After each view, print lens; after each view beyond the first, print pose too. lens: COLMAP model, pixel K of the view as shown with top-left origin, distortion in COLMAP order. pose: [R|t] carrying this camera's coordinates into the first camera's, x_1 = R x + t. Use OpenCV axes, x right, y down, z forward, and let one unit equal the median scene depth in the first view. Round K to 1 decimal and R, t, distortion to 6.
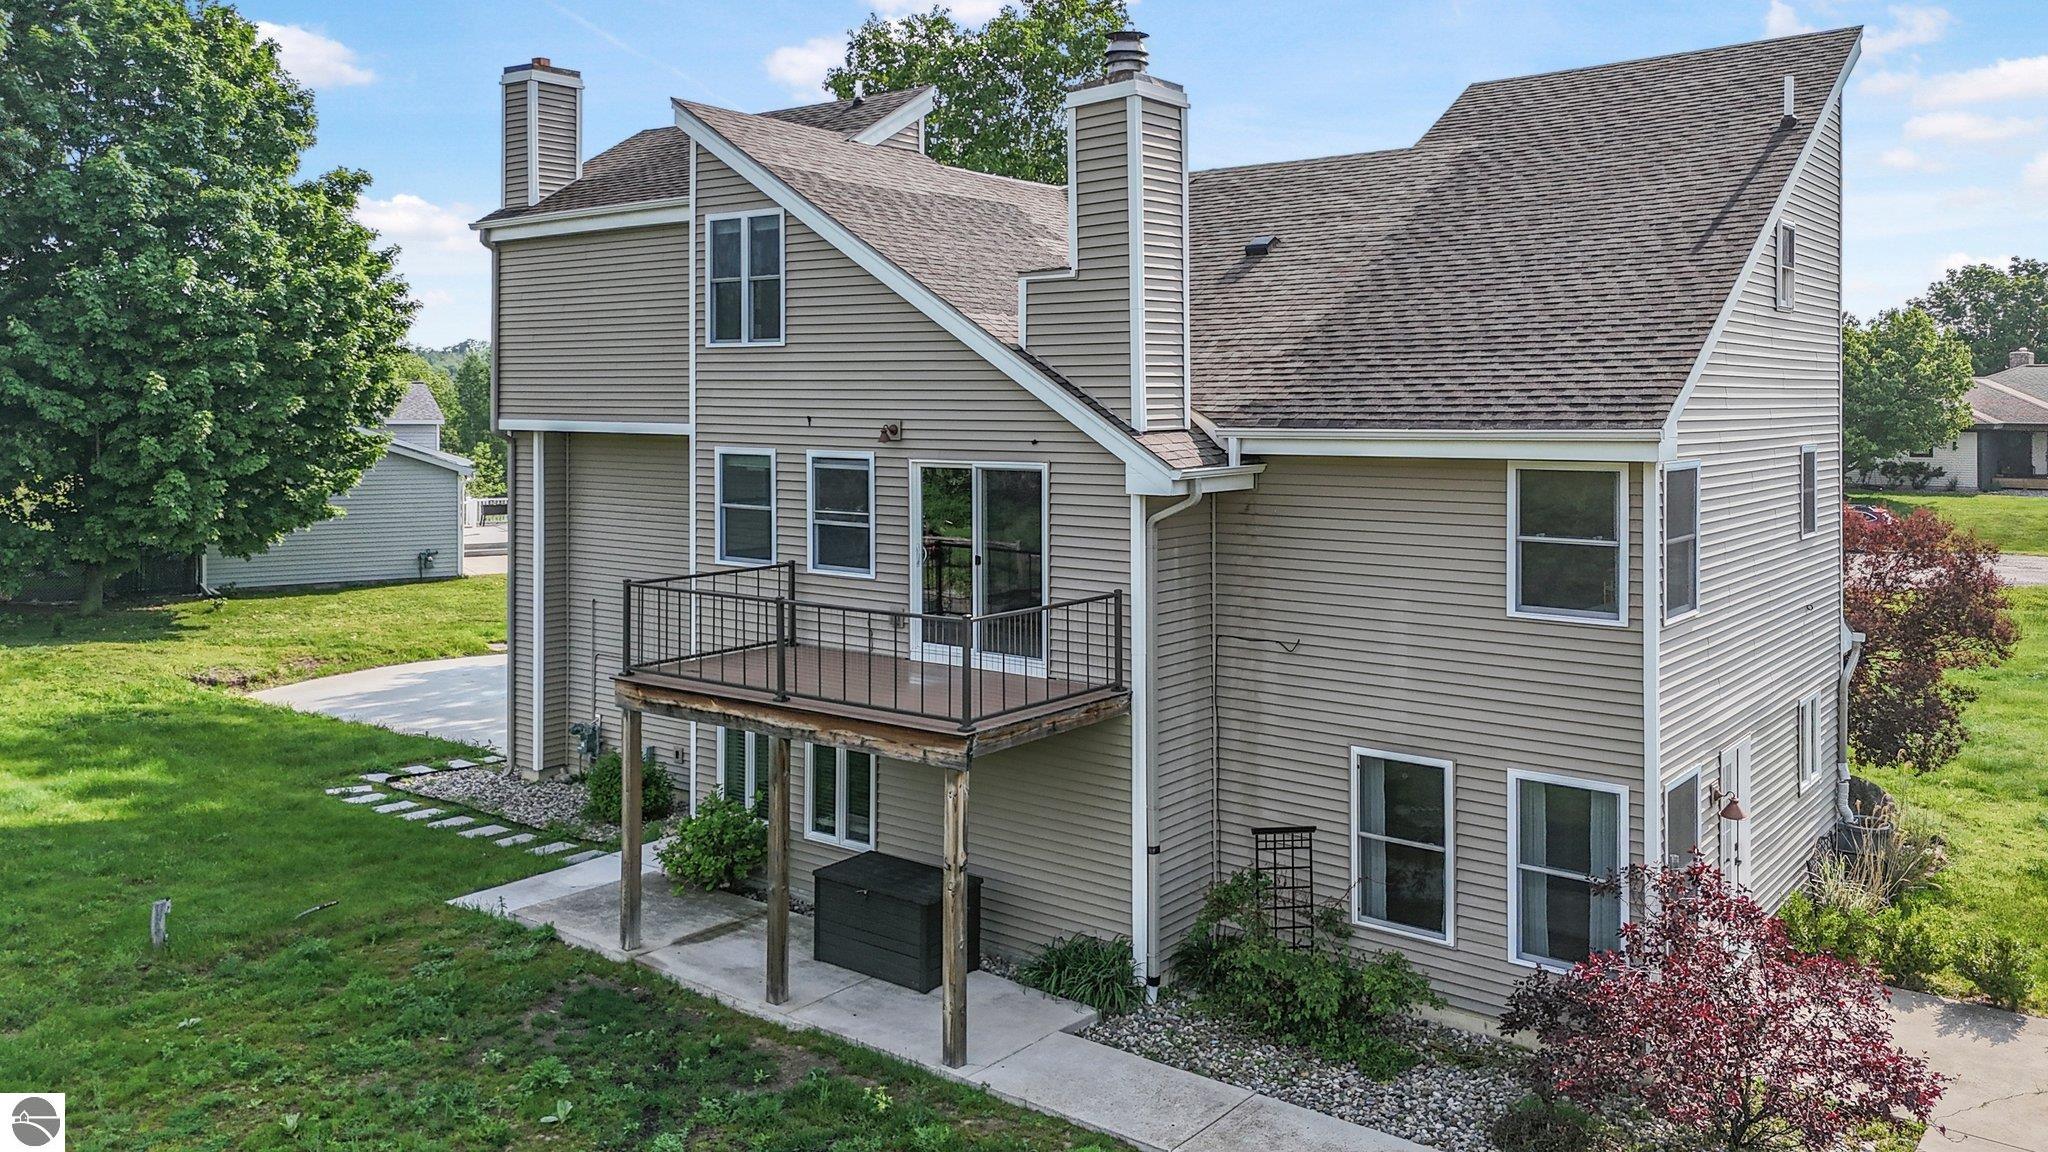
lens RADIAL K [[1561.2, 0, 1030.3], [0, 1561.2, 401.6], [0, 0, 1]] dist [0.027057, -0.000083]
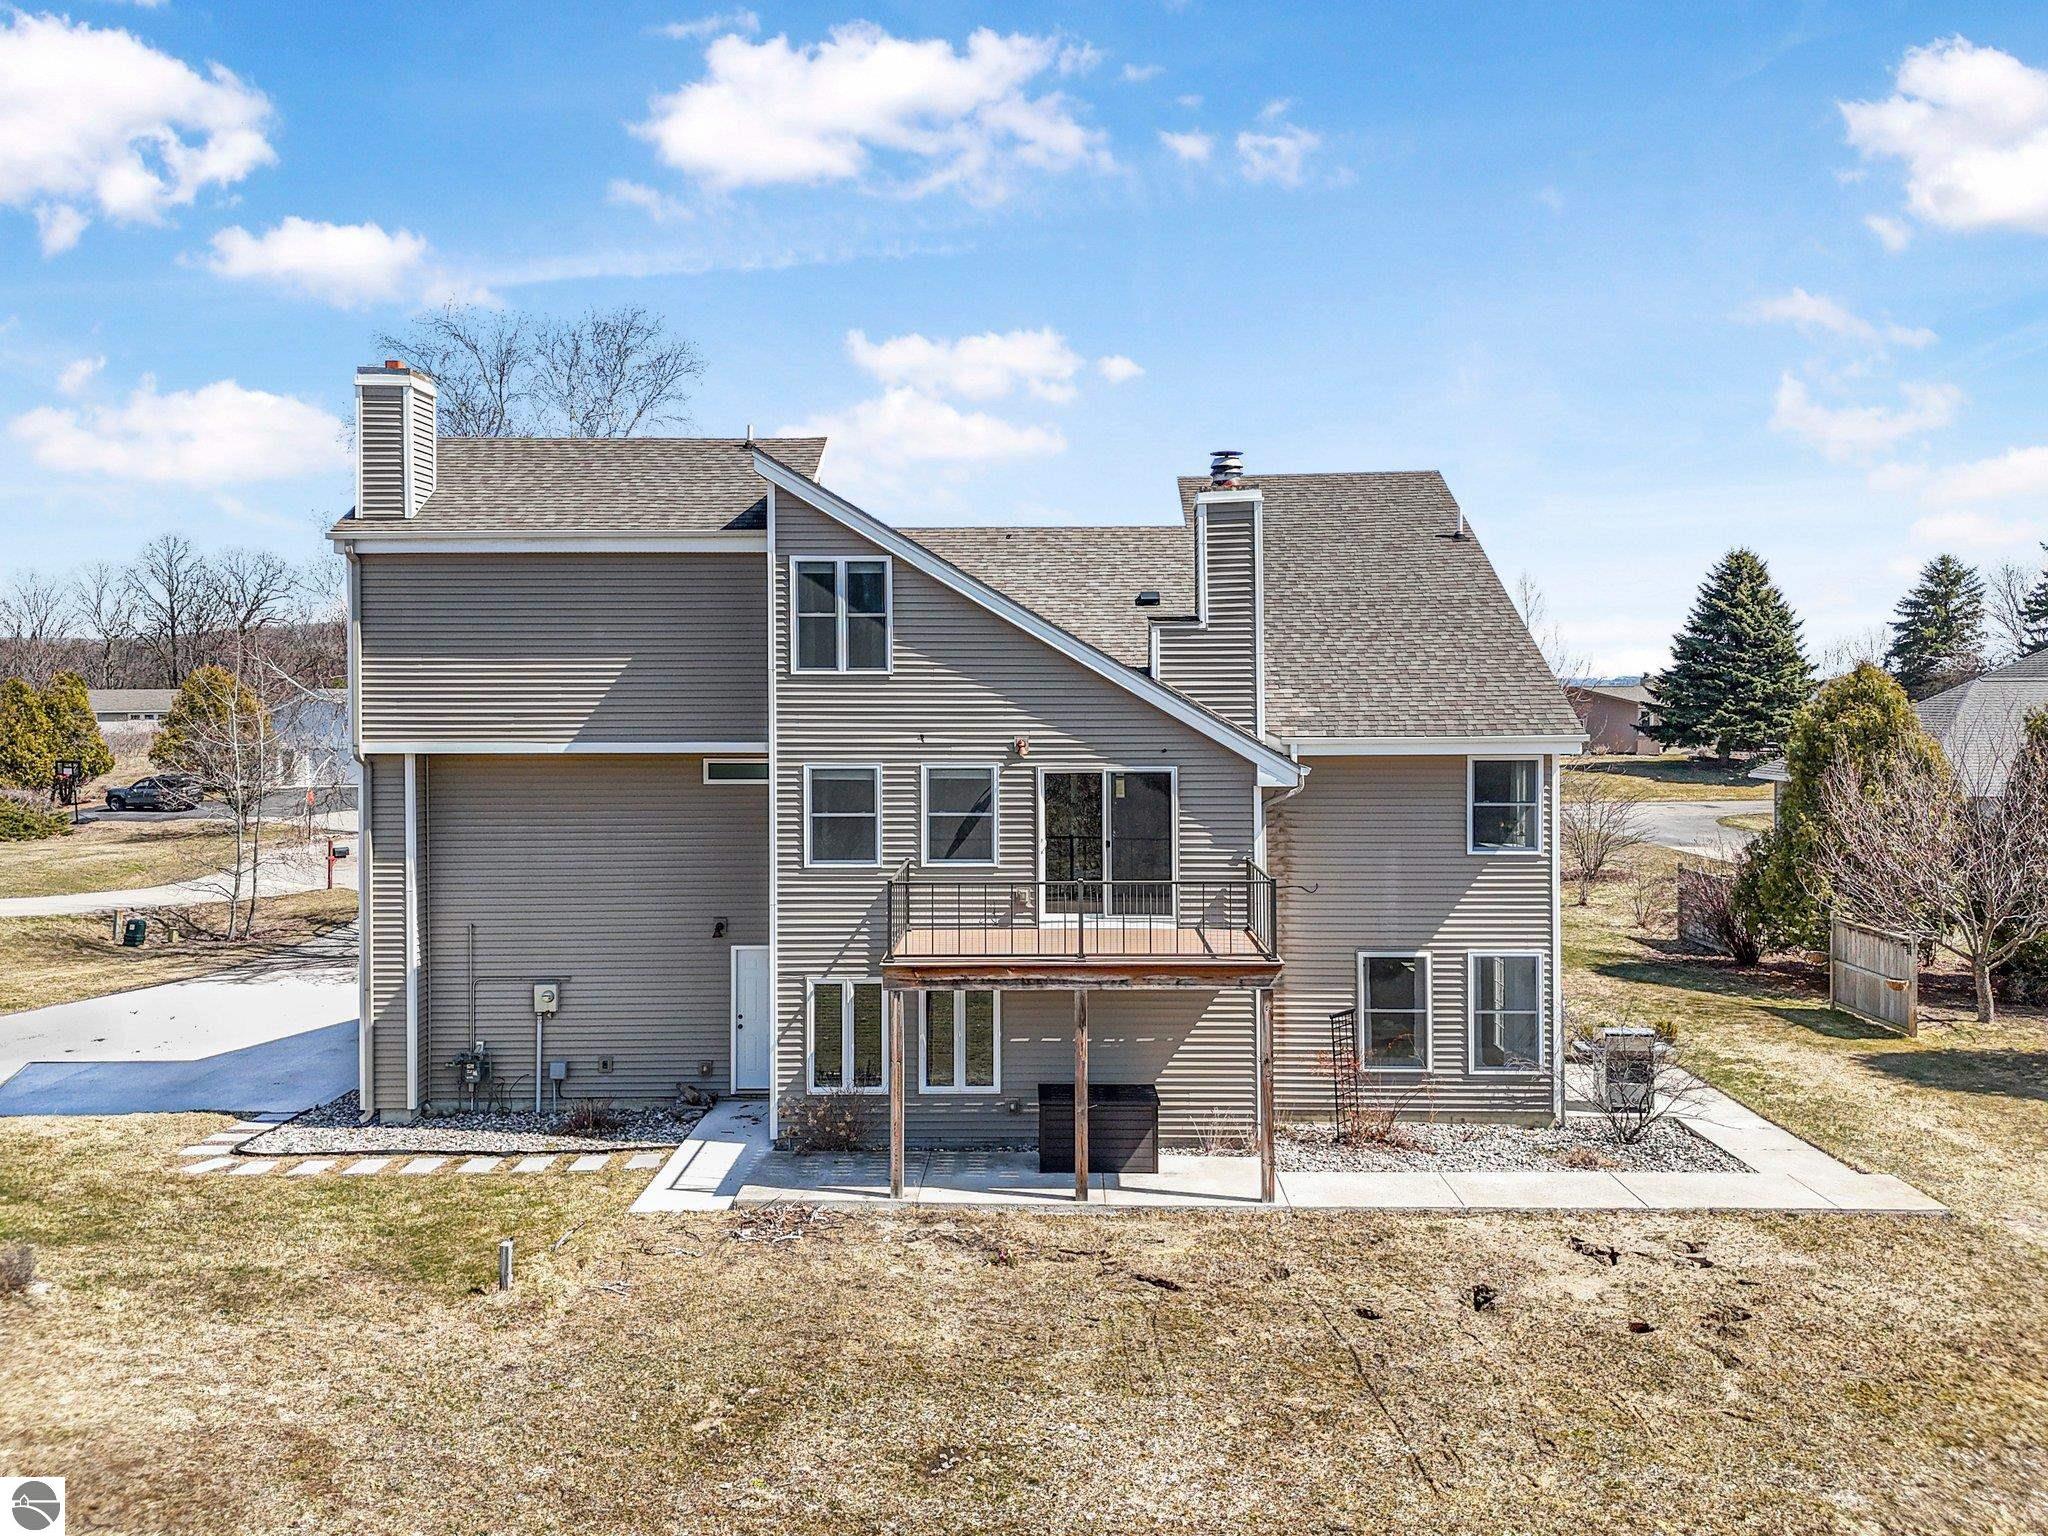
lens RADIAL K [[1552.0, 0, 1020.9], [0, 1552.0, 686.4], [0, 0, 1]] dist [0.048549, -0.002122]
pose [[0.800148, -0.004482, 0.599786, -0.812650], [0.006639, 0.999977, -0.001384, -0.025855], [-0.599766, 0.005089, 0.800160, 0.015931]]
